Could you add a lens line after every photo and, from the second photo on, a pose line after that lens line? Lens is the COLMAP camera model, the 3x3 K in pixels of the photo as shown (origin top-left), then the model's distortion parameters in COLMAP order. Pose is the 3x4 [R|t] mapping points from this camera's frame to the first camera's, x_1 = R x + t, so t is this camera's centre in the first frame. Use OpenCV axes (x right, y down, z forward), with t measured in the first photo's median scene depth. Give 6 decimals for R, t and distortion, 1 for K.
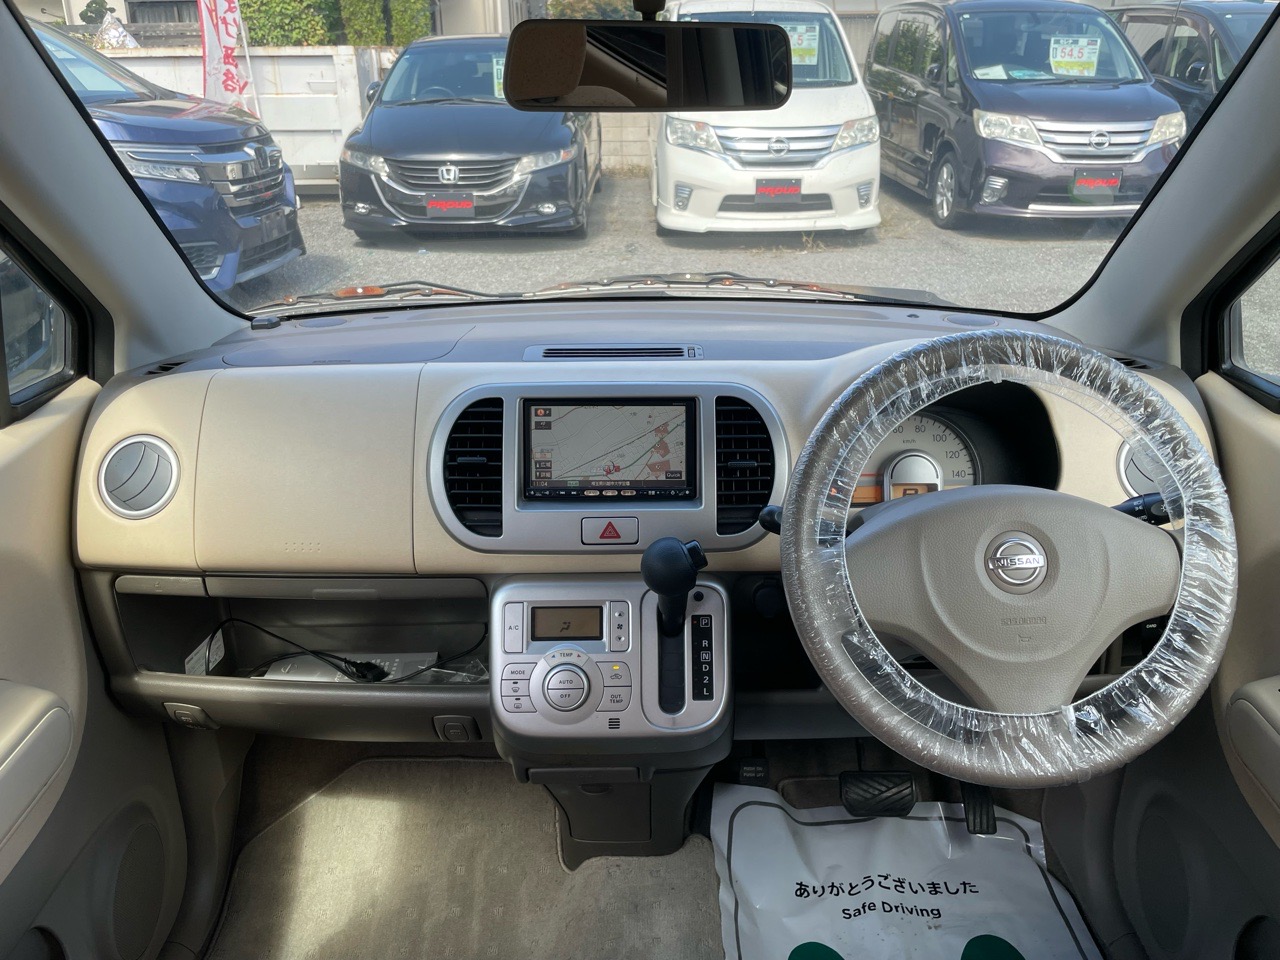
lens RADIAL K [[1029.2, 0, 635.6], [0, 1029.2, 475.3], [0, 0, 1]] dist [-0.011054, -0.003631]
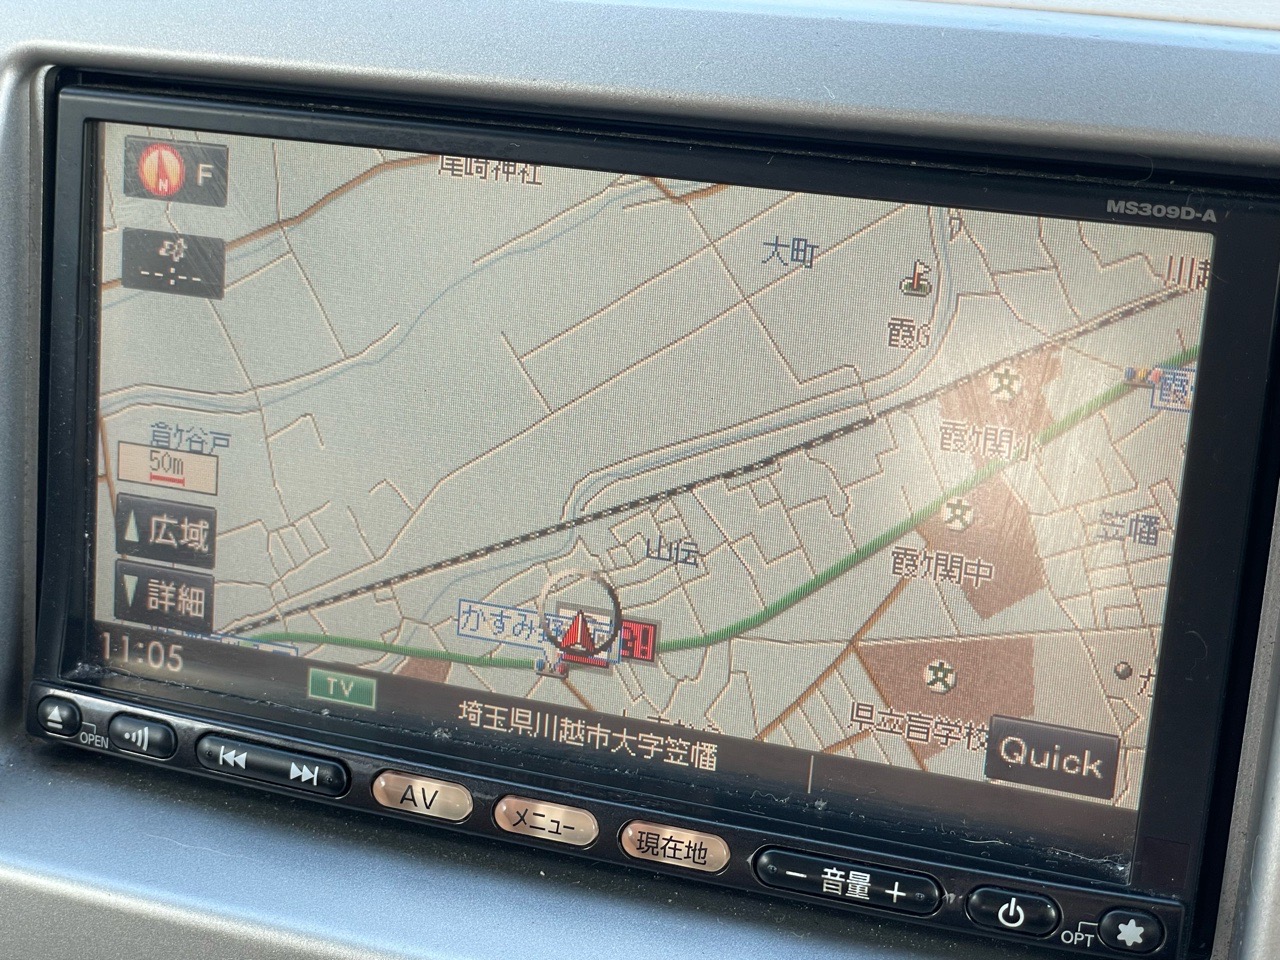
lens RADIAL K [[2007.8, 0, 638.8], [0, 2007.8, 479.0], [0, 0, 1]] dist [-0.036671, 0.000000]
pose [[0.940485, 0.142849, -0.308353, 0.054011], [-0.100097, 0.983553, 0.150347, -0.059653], [0.324758, -0.110534, 0.939316, 0.669772]]
